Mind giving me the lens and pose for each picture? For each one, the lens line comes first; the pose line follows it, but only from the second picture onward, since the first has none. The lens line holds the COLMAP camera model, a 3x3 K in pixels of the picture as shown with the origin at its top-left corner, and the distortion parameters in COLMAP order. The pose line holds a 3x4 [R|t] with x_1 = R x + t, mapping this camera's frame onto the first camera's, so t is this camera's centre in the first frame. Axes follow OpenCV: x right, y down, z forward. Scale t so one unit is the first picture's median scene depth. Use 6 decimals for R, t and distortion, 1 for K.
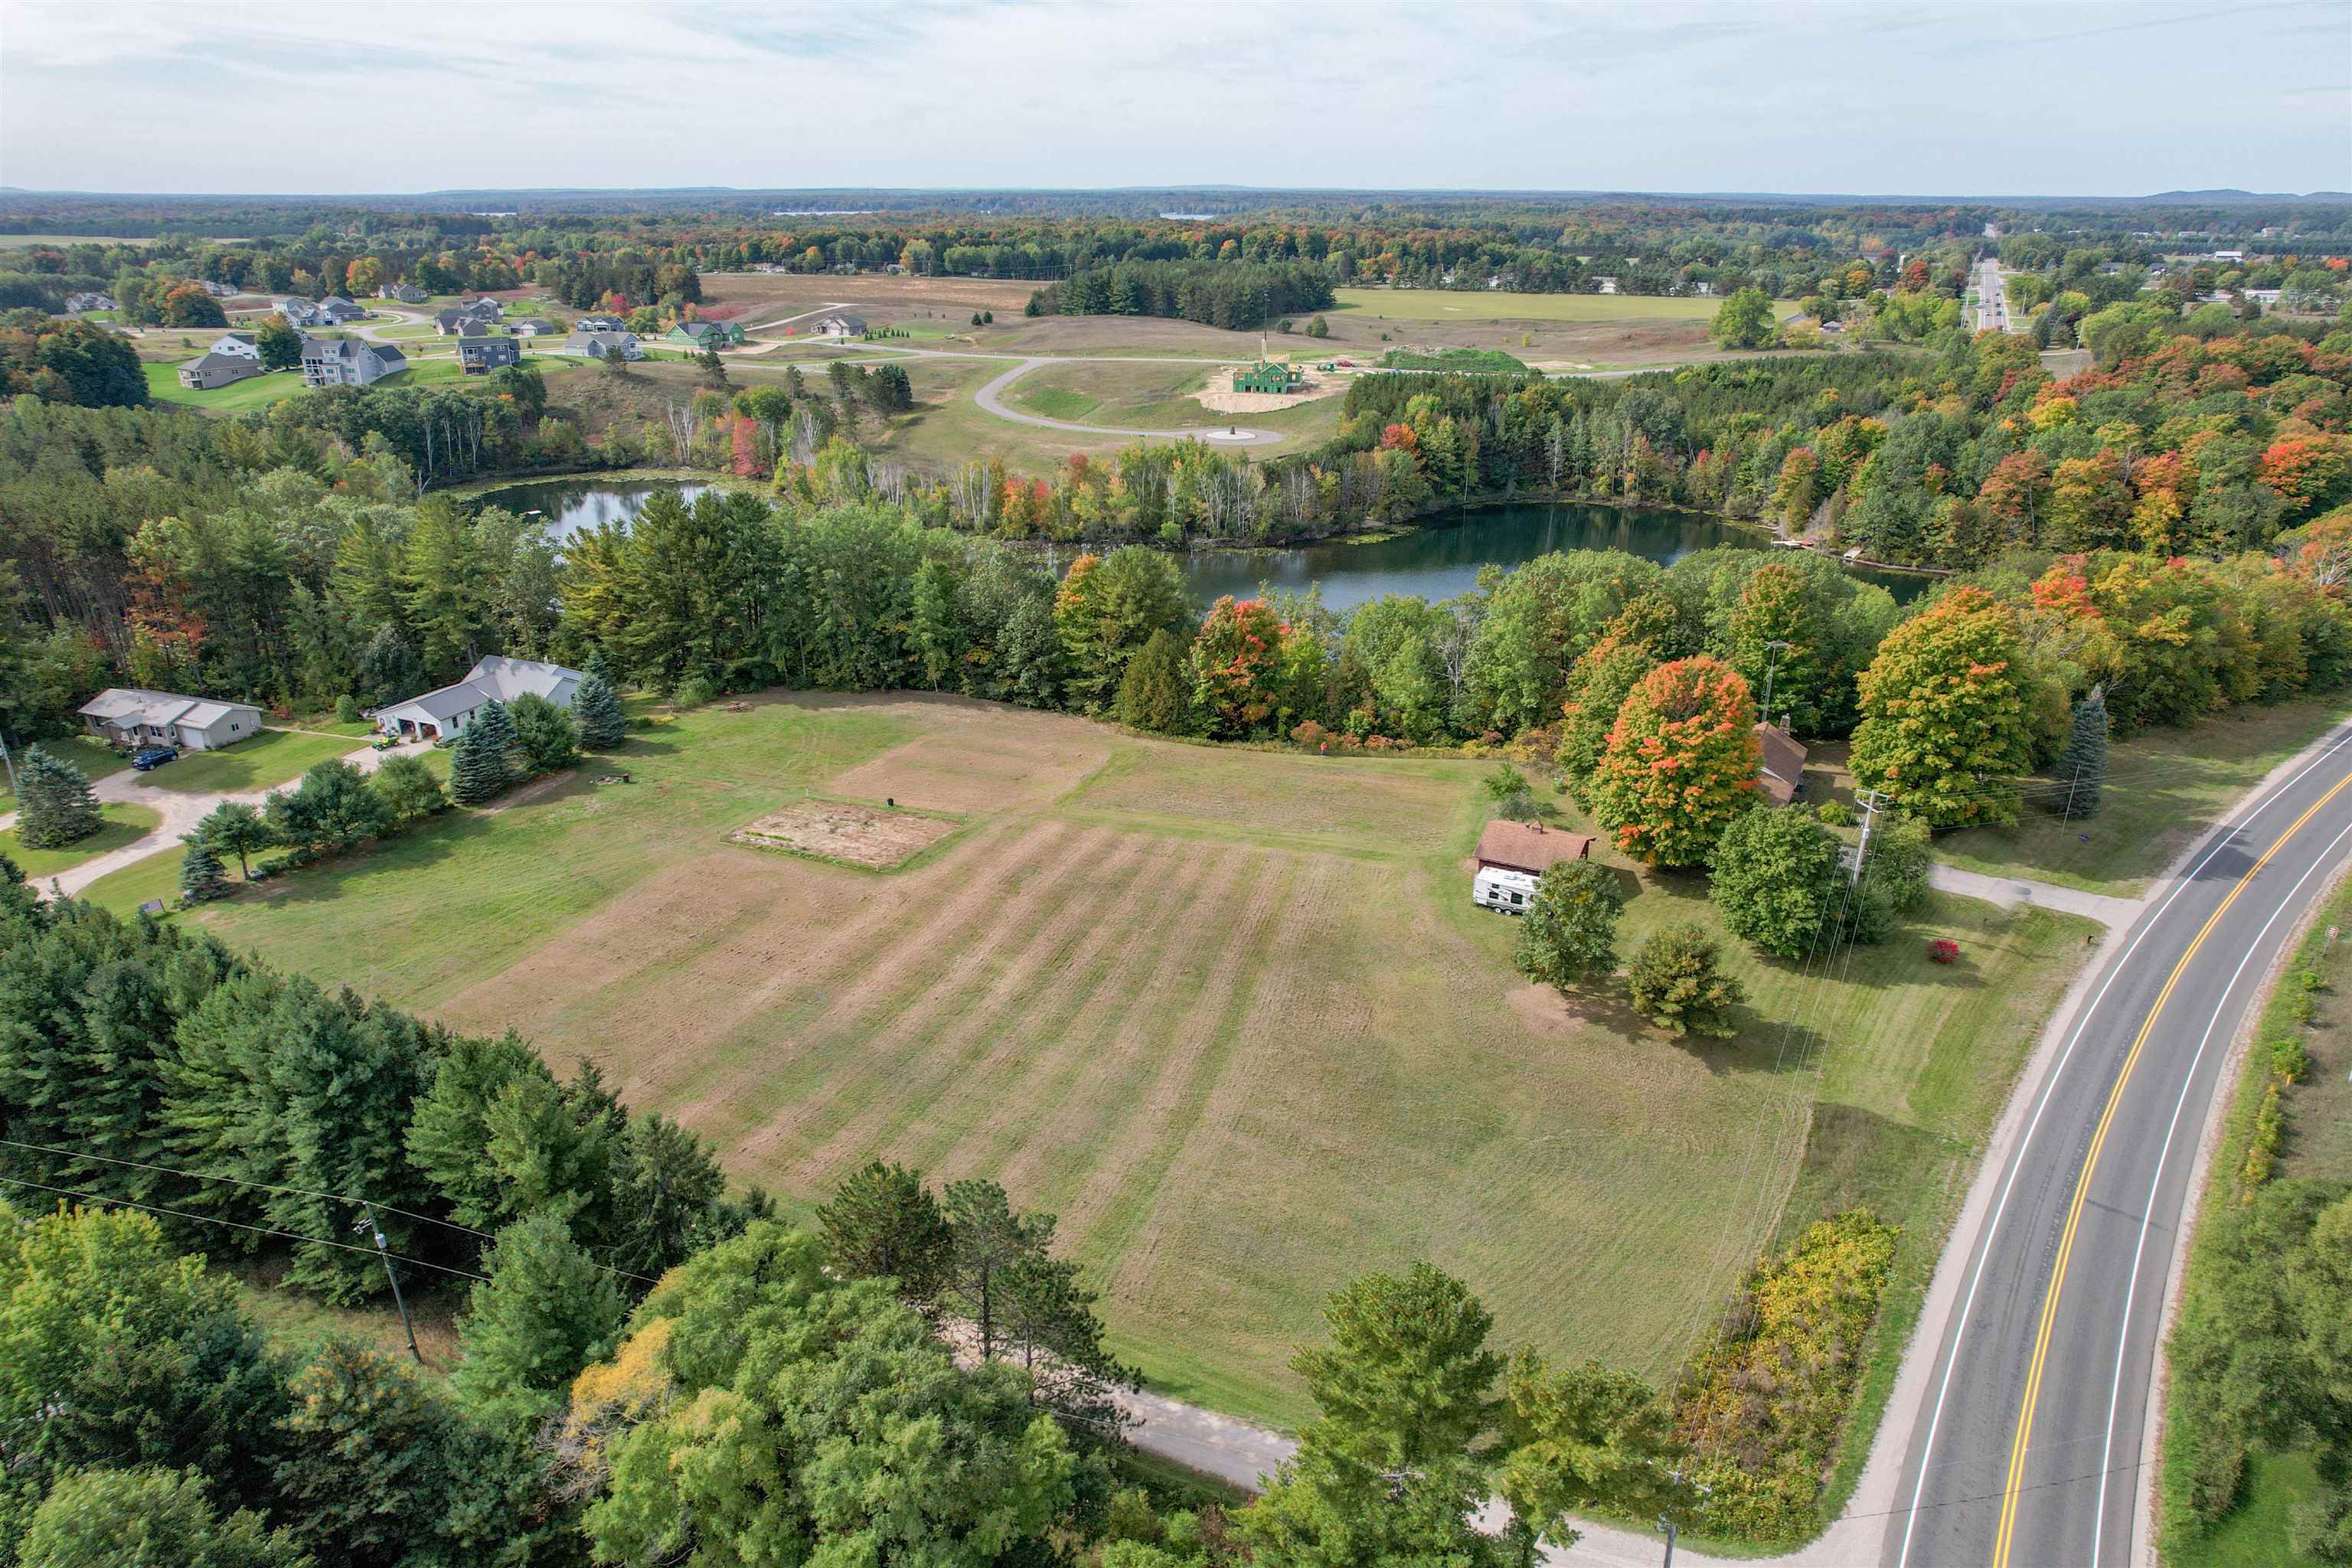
lens RADIAL K [[1519.9, 0, 1190.4], [0, 1519.9, 777.3], [0, 0, 1]] dist [-0.081447, 0.077966]
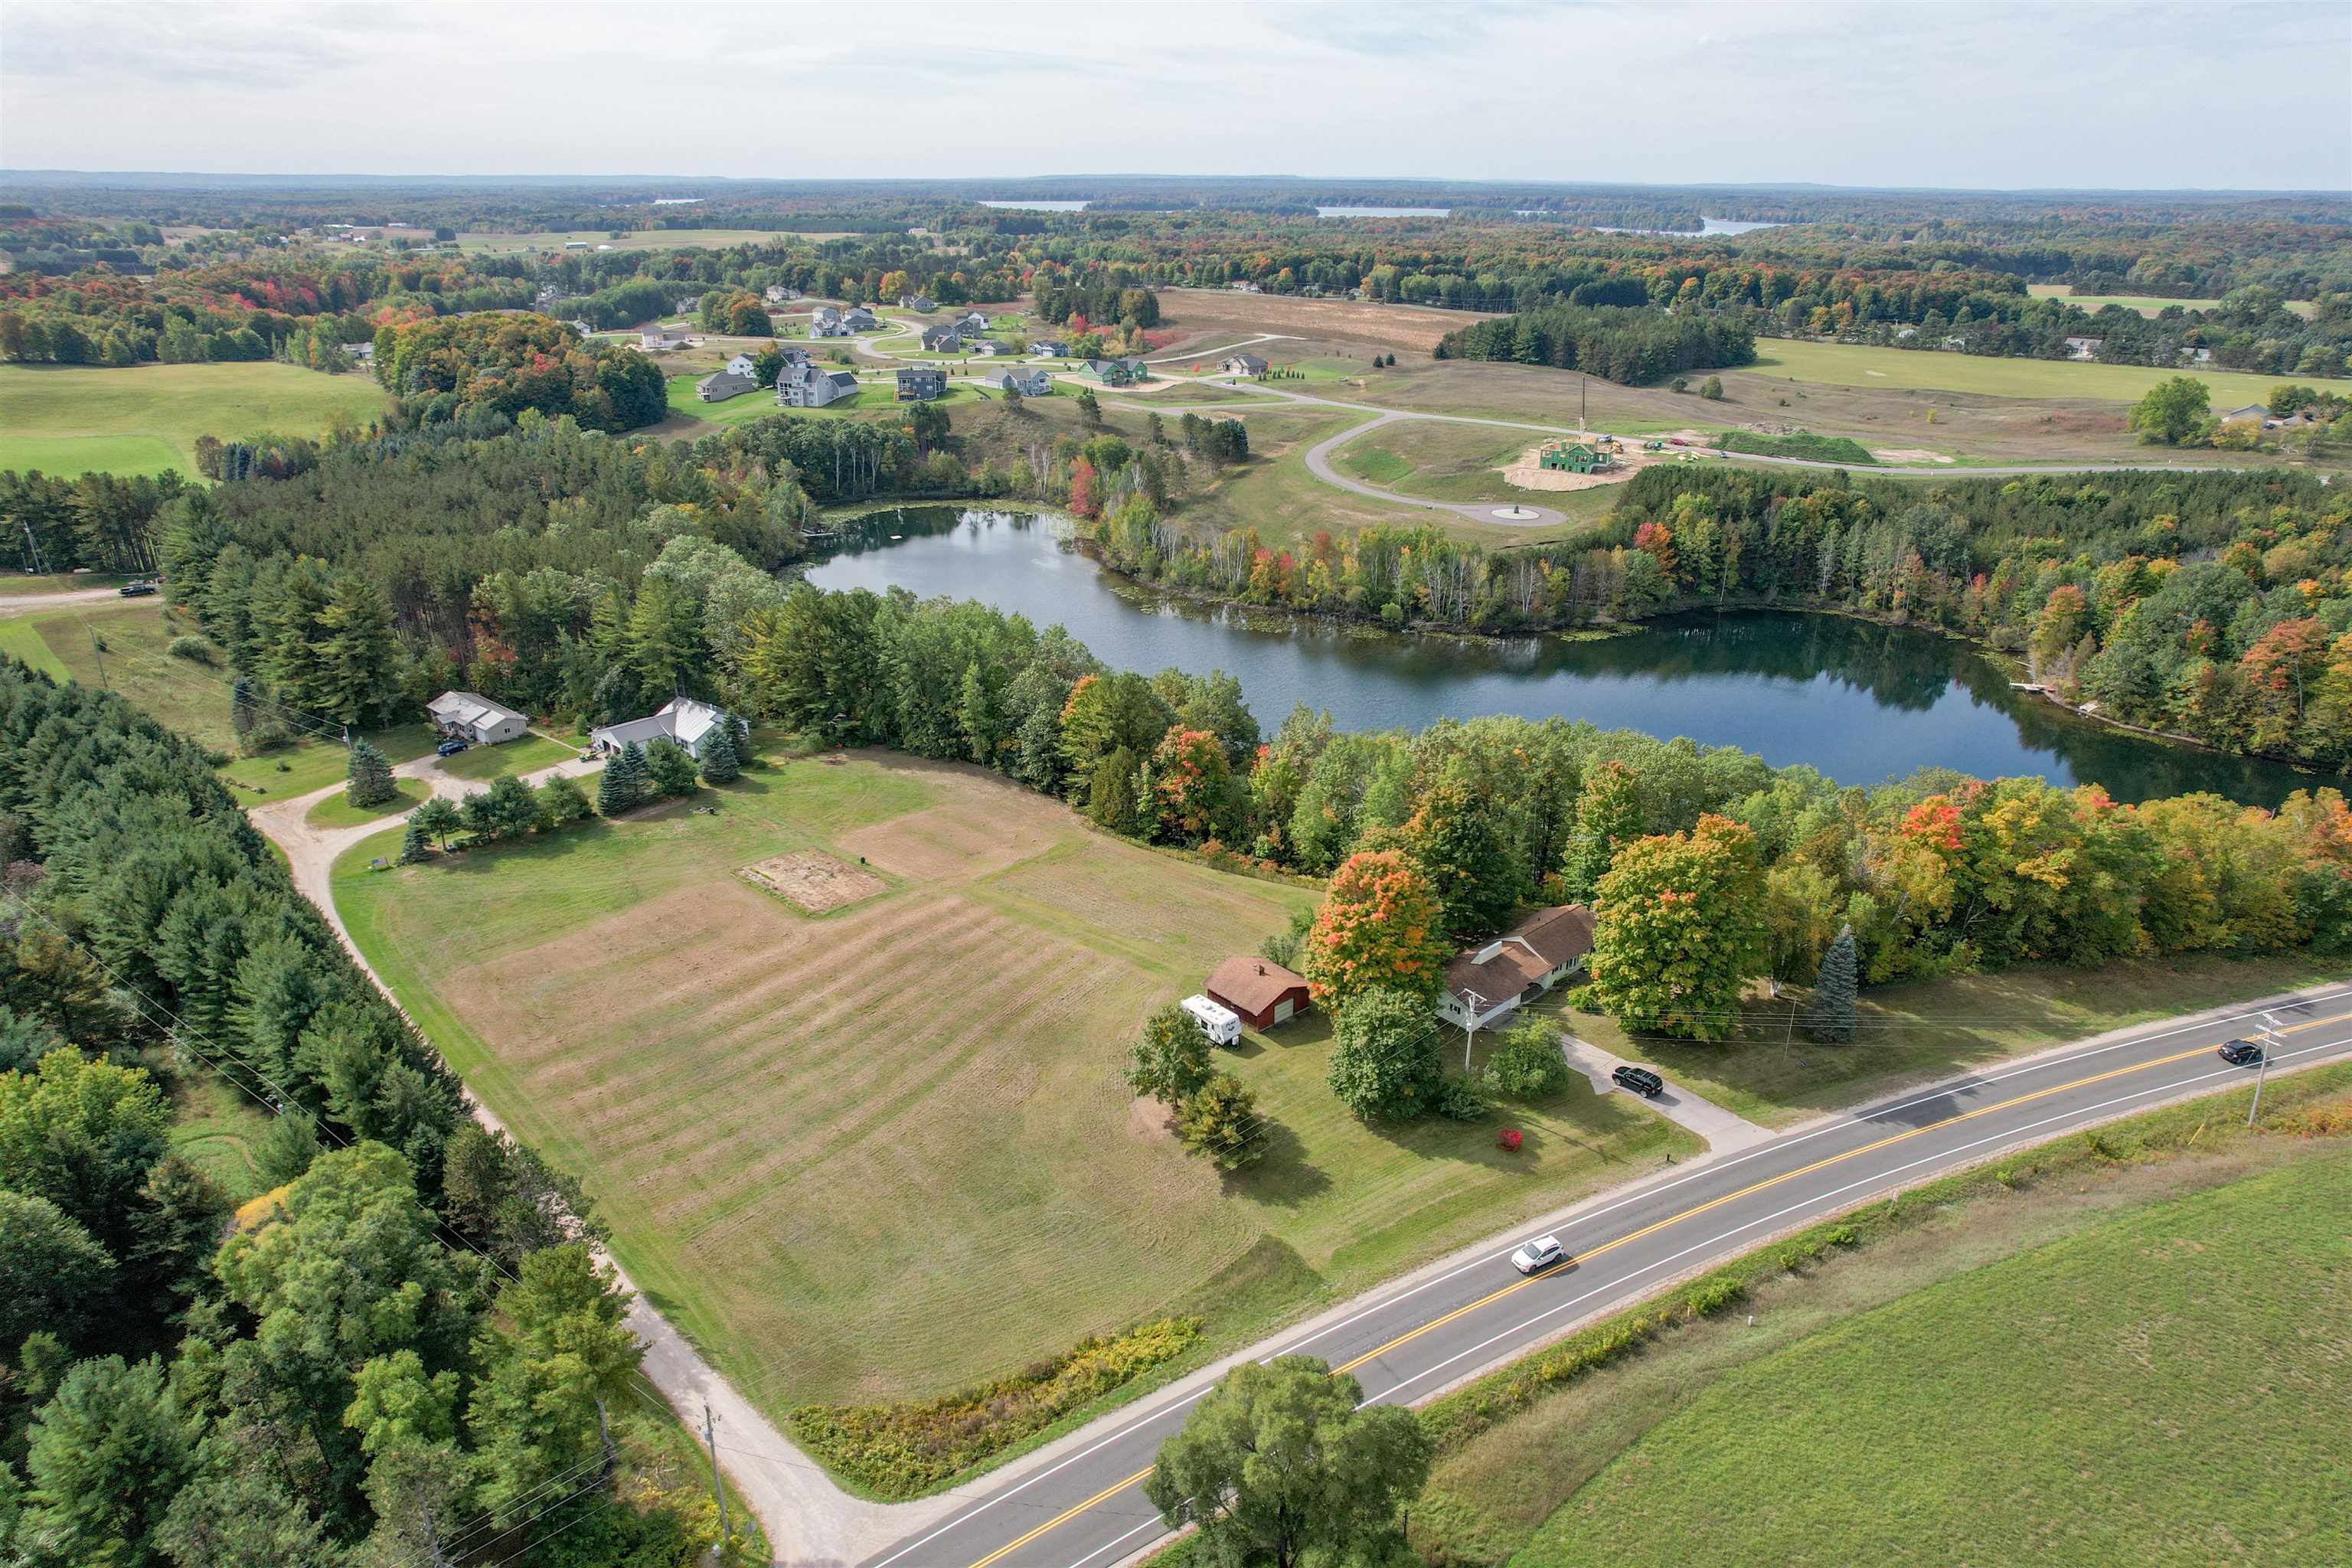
lens RADIAL K [[1519.9, 0, 1190.4], [0, 1519.9, 777.3], [0, 0, 1]] dist [-0.081447, 0.077966]
pose [[0.938516, 0.132584, -0.318761, 0.187652], [-0.130205, 0.991067, 0.028862, -0.050960], [0.319740, 0.014417, 0.947396, -0.060884]]
